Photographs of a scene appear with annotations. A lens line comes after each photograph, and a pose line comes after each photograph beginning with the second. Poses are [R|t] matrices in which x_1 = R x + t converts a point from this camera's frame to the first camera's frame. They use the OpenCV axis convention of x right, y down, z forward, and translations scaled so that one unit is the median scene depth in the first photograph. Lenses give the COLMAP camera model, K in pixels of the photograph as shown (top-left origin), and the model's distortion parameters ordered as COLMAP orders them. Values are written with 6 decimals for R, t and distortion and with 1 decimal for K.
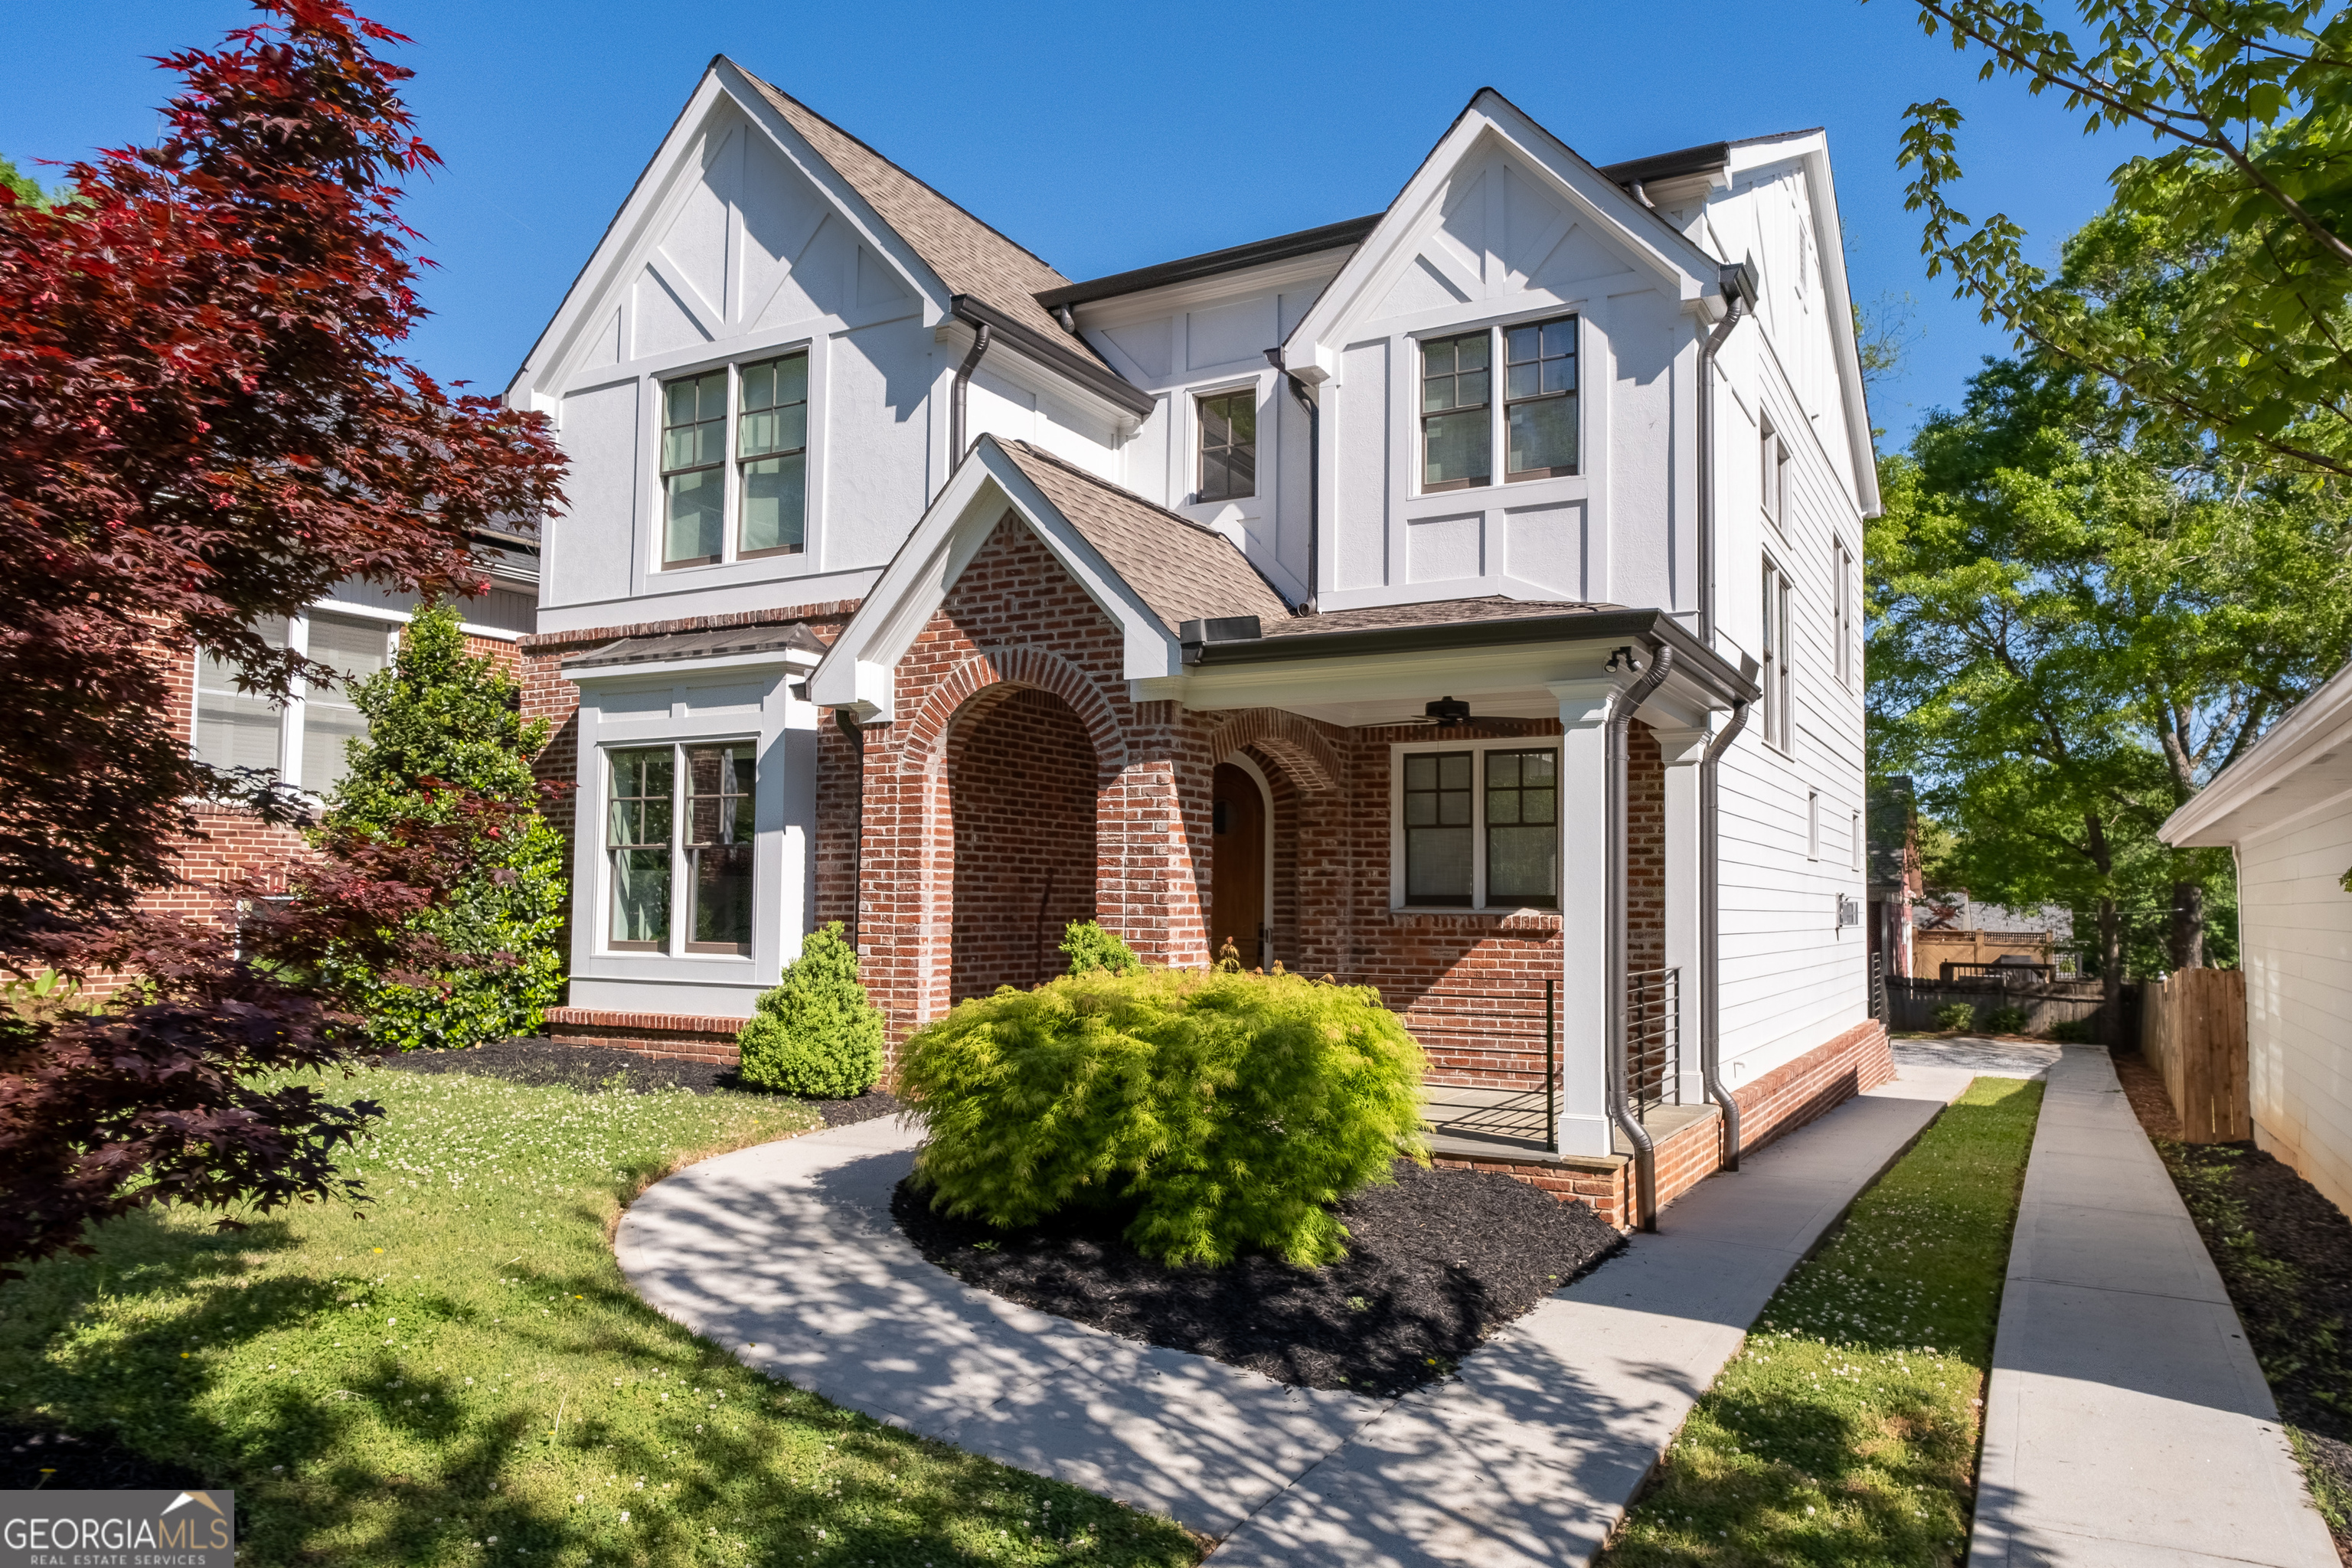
lens RADIAL K [[1406.3, 0, 1250.6], [0, 1406.3, 843.0], [0, 0, 1]] dist [0.004940, -0.000616]
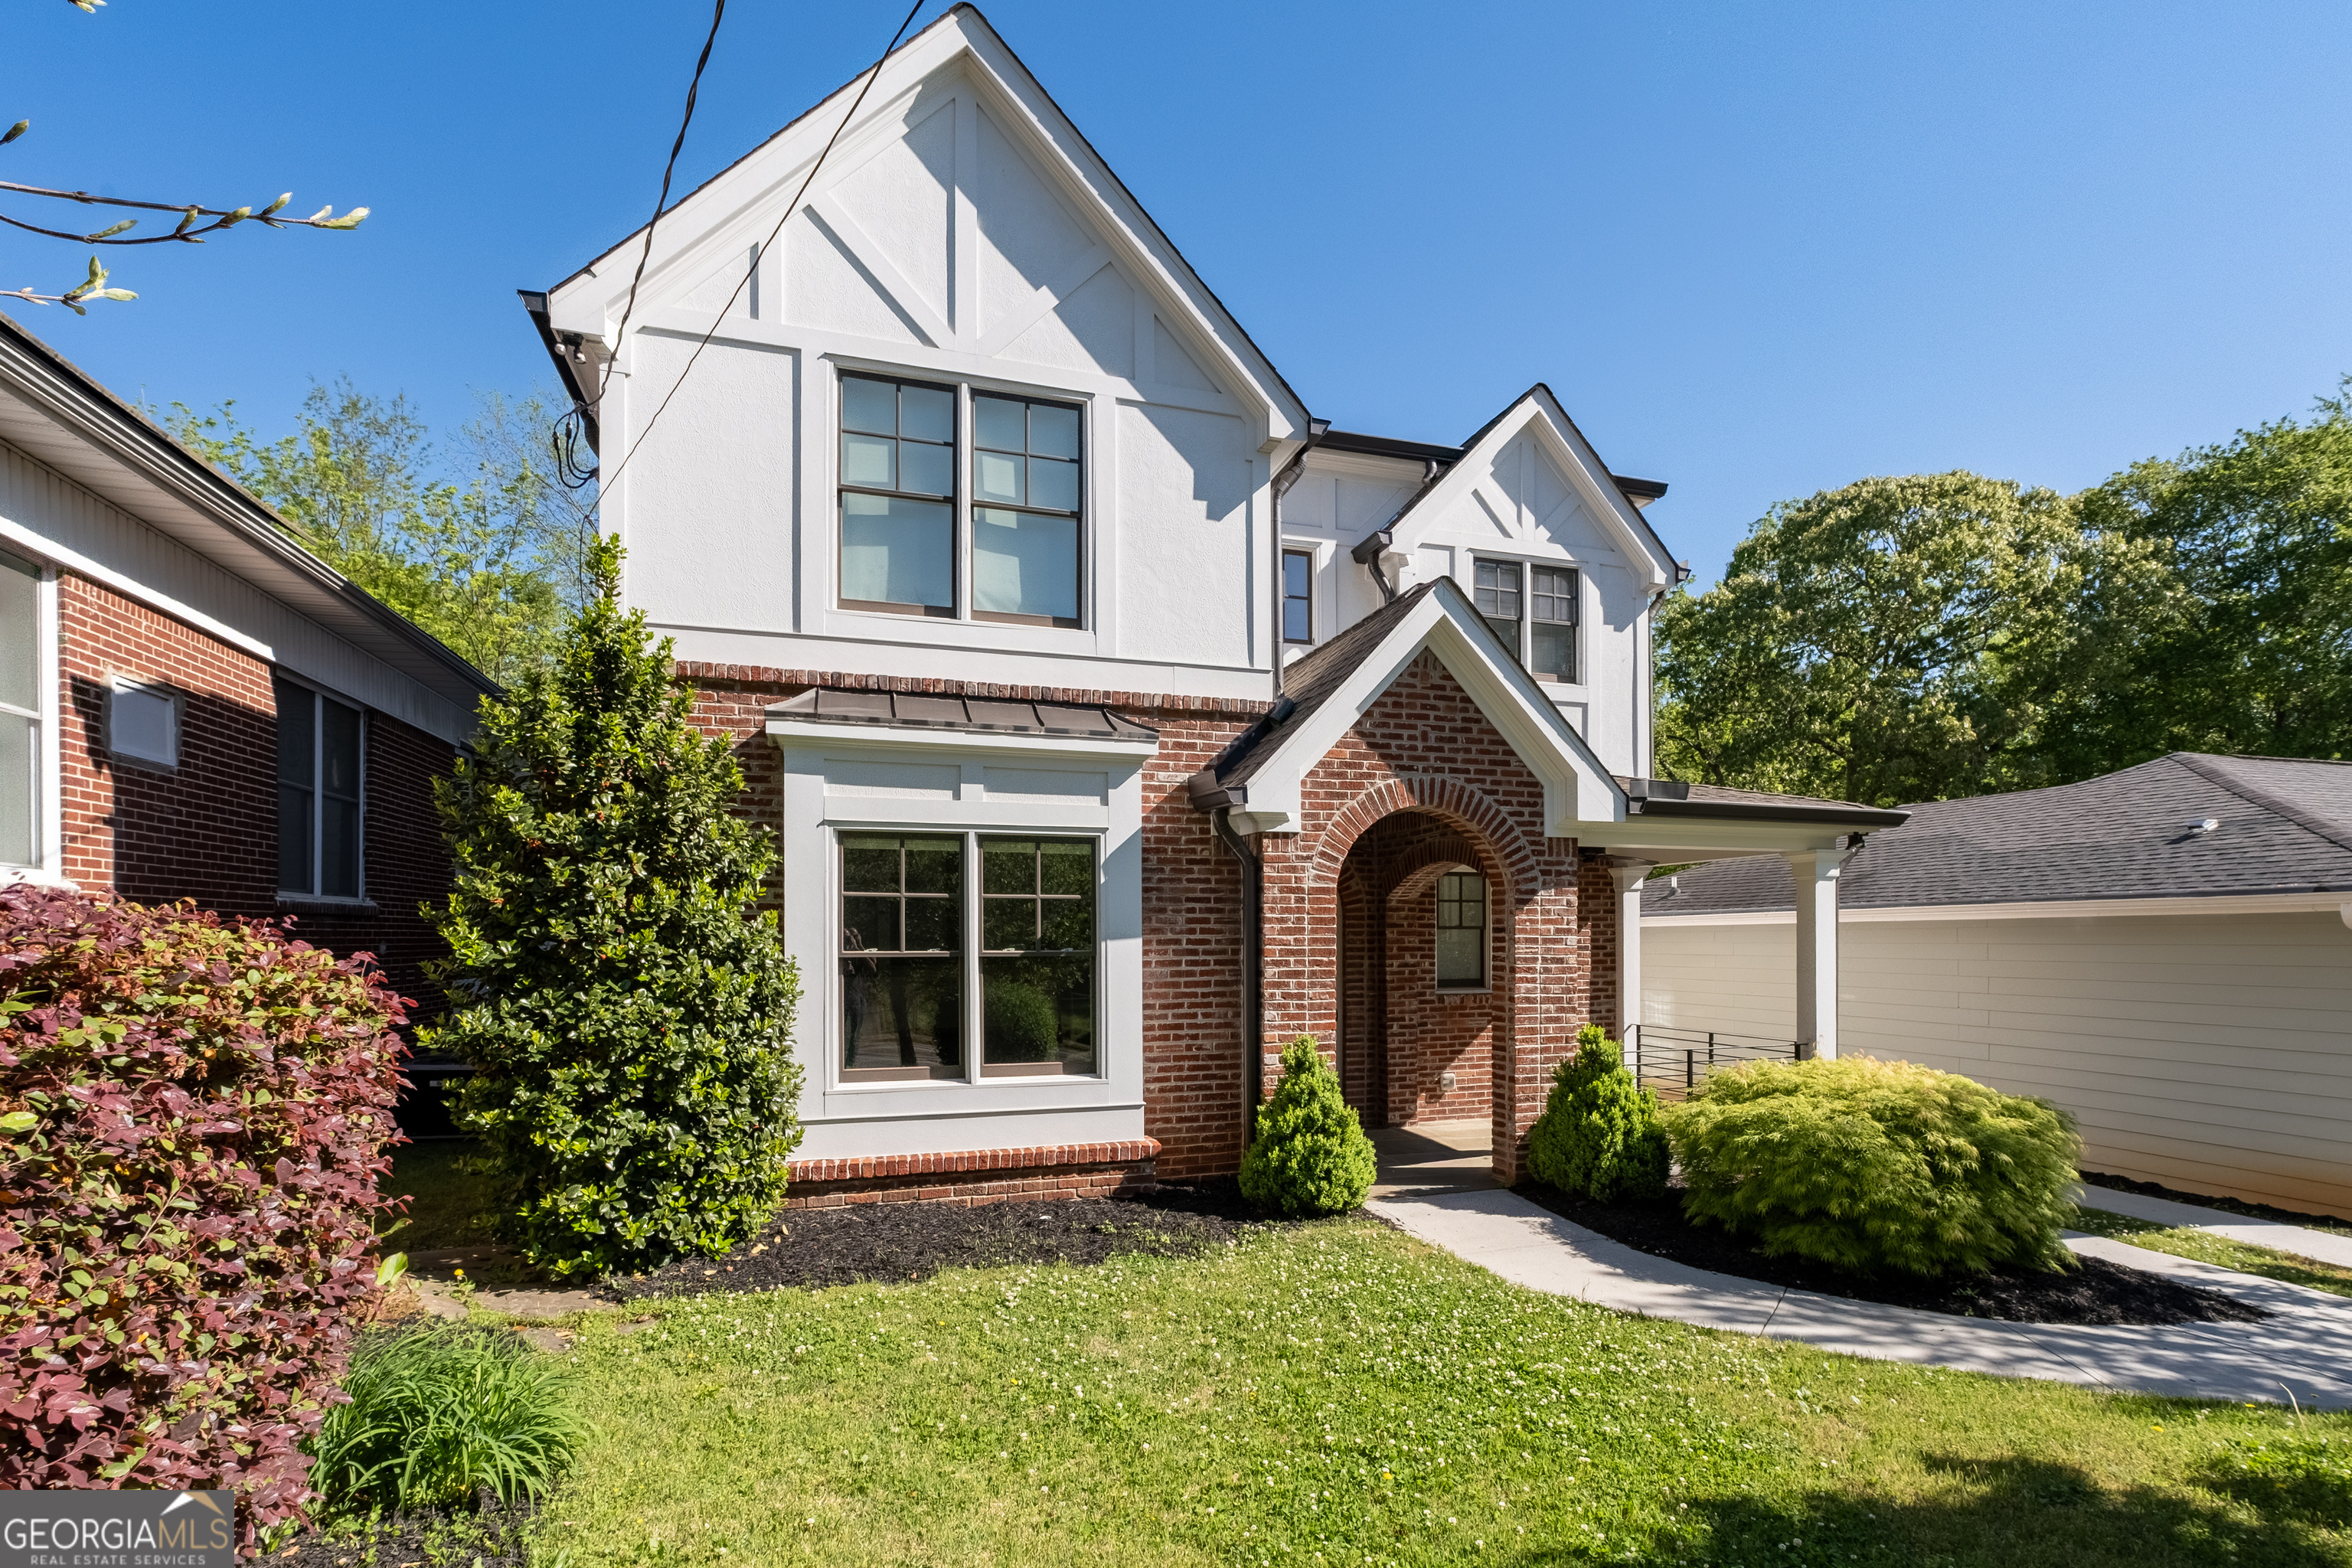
lens RADIAL K [[1096.1, 0, 1164.9], [0, 1096.1, 944.7], [0, 0, 1]] dist [-0.004425, 0.002345]
pose [[0.720238, -0.014608, 0.693573, -0.839578], [-0.019325, 0.998968, 0.041109, -0.035016], [-0.693458, -0.043012, 0.719212, 0.477382]]
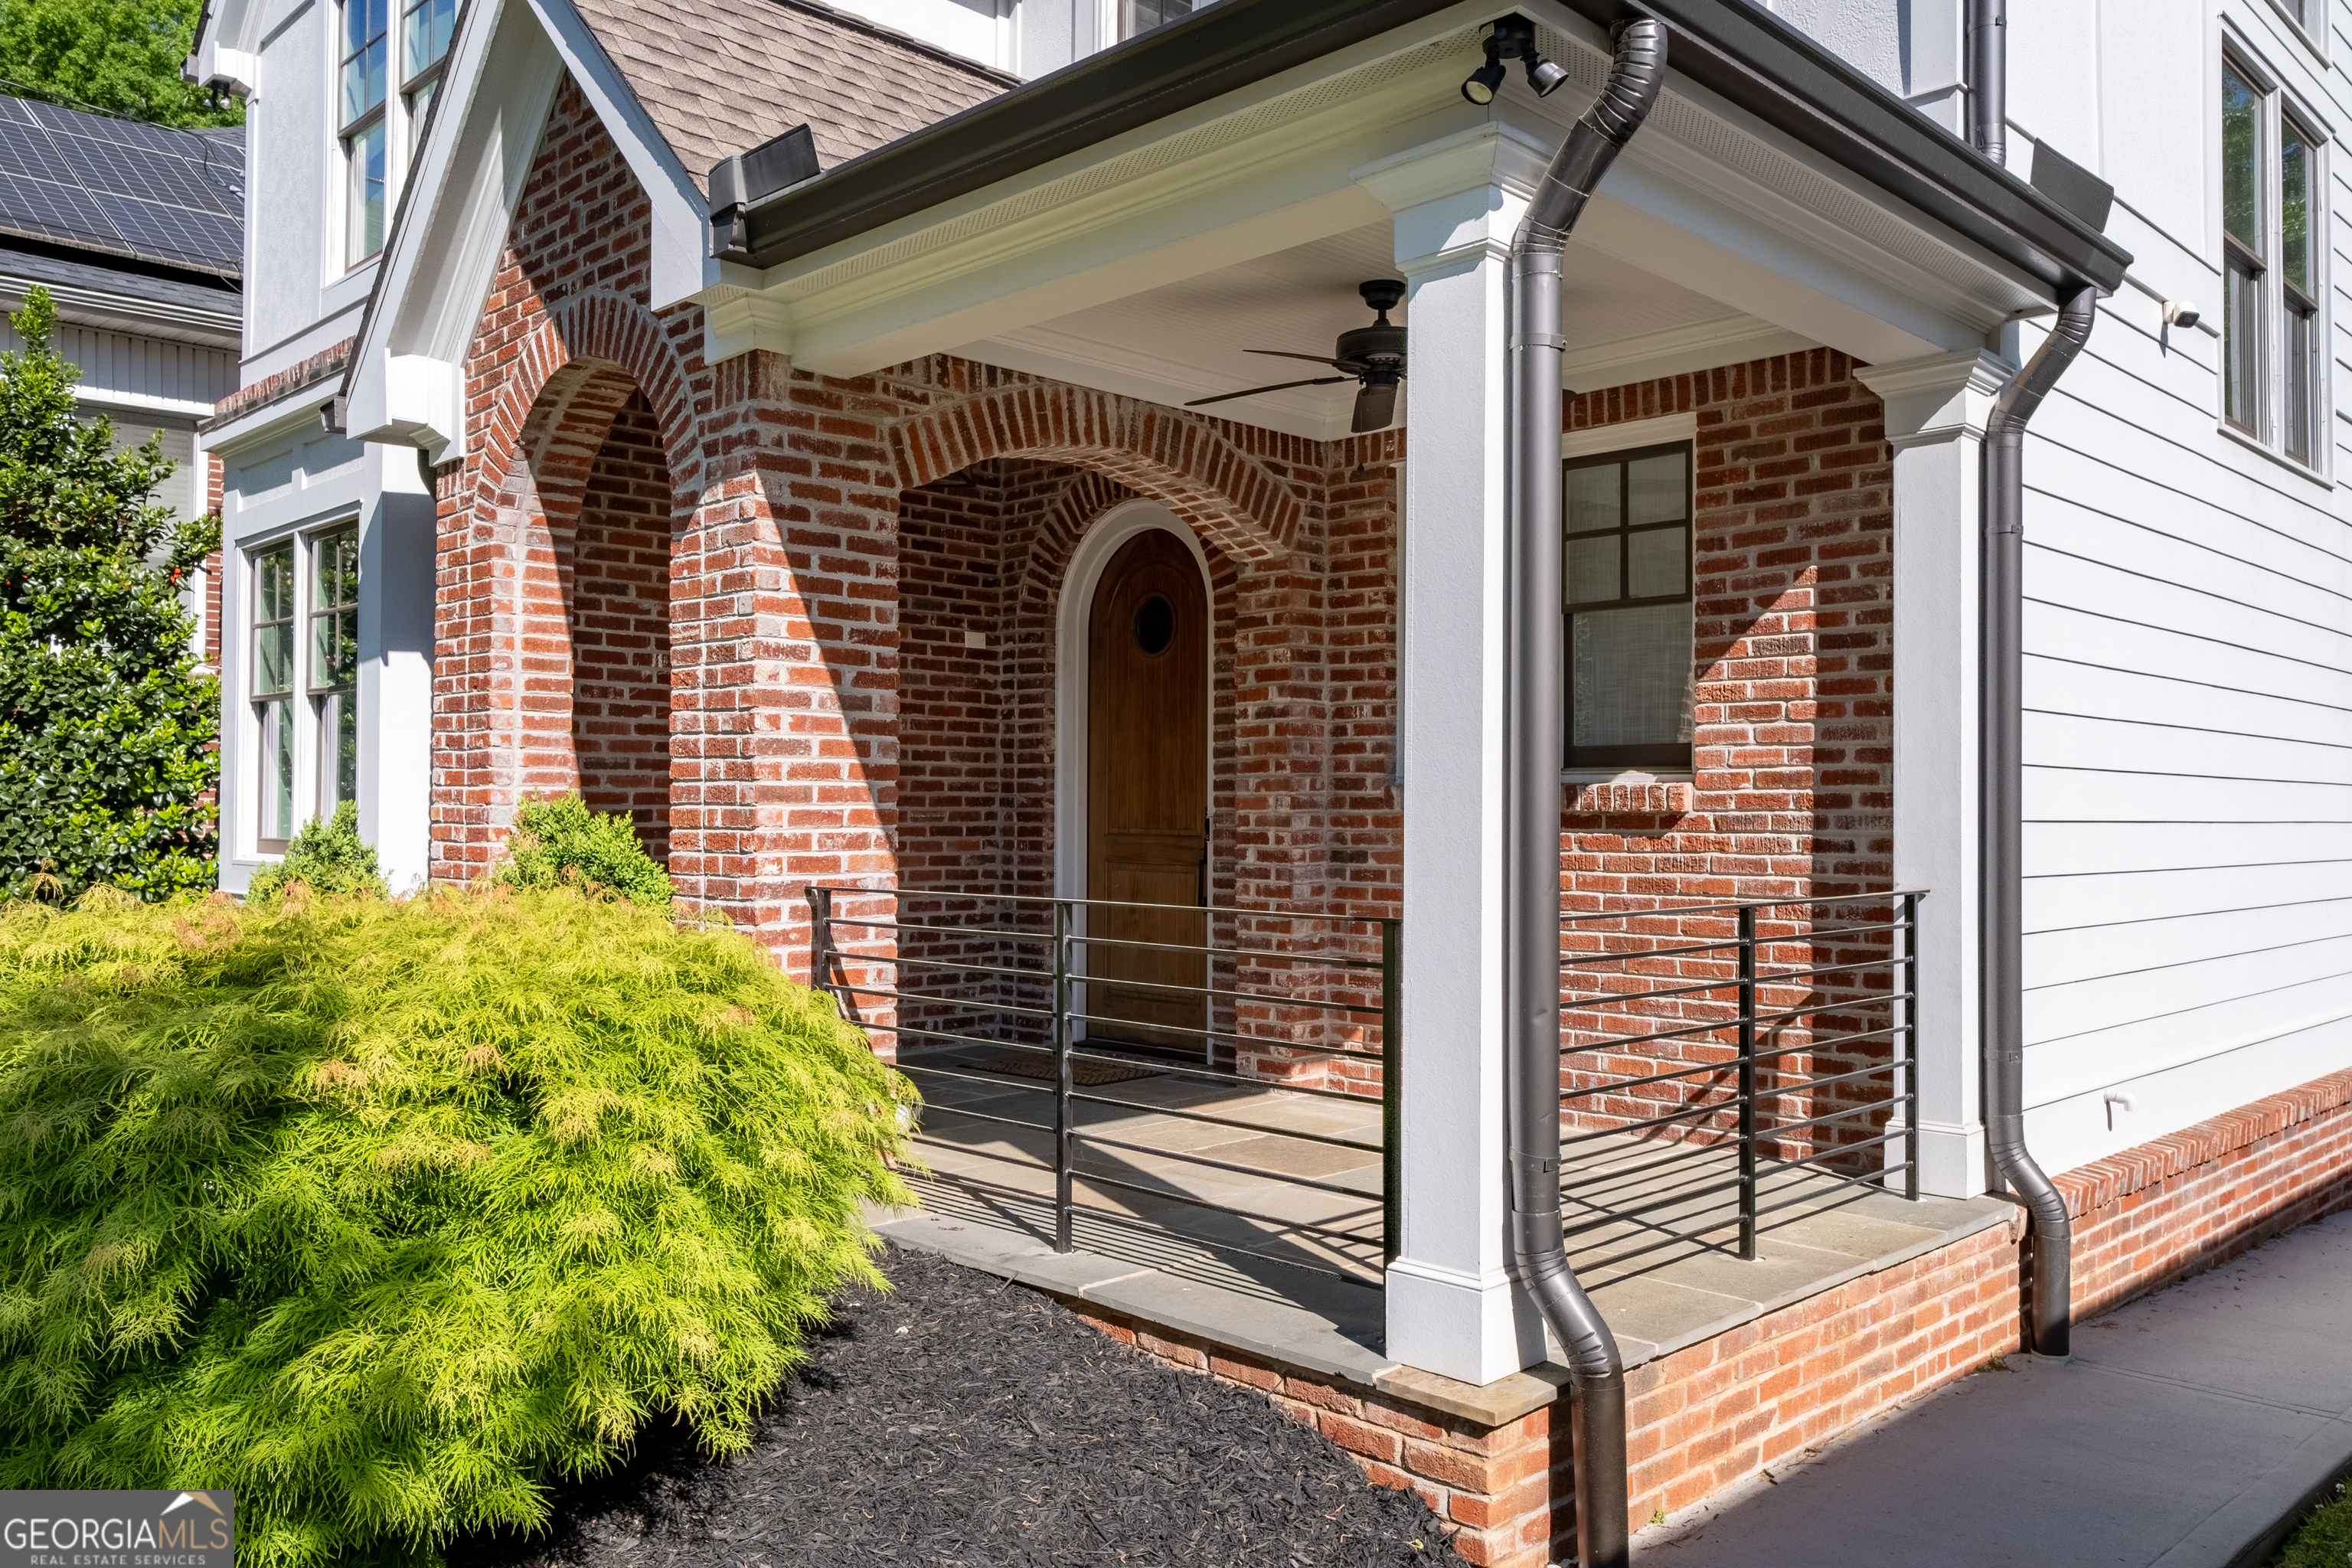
lens RADIAL K [[1701.8, 0, 1206.3], [0, 1701.8, 779.7], [0, 0, 1]] dist [0.006246, -0.000618]
pose [[0.959083, -0.010481, -0.282931, 0.228122], [0.017536, 0.999595, 0.022413, 0.034553], [0.282581, -0.026457, 0.958878, 0.394027]]
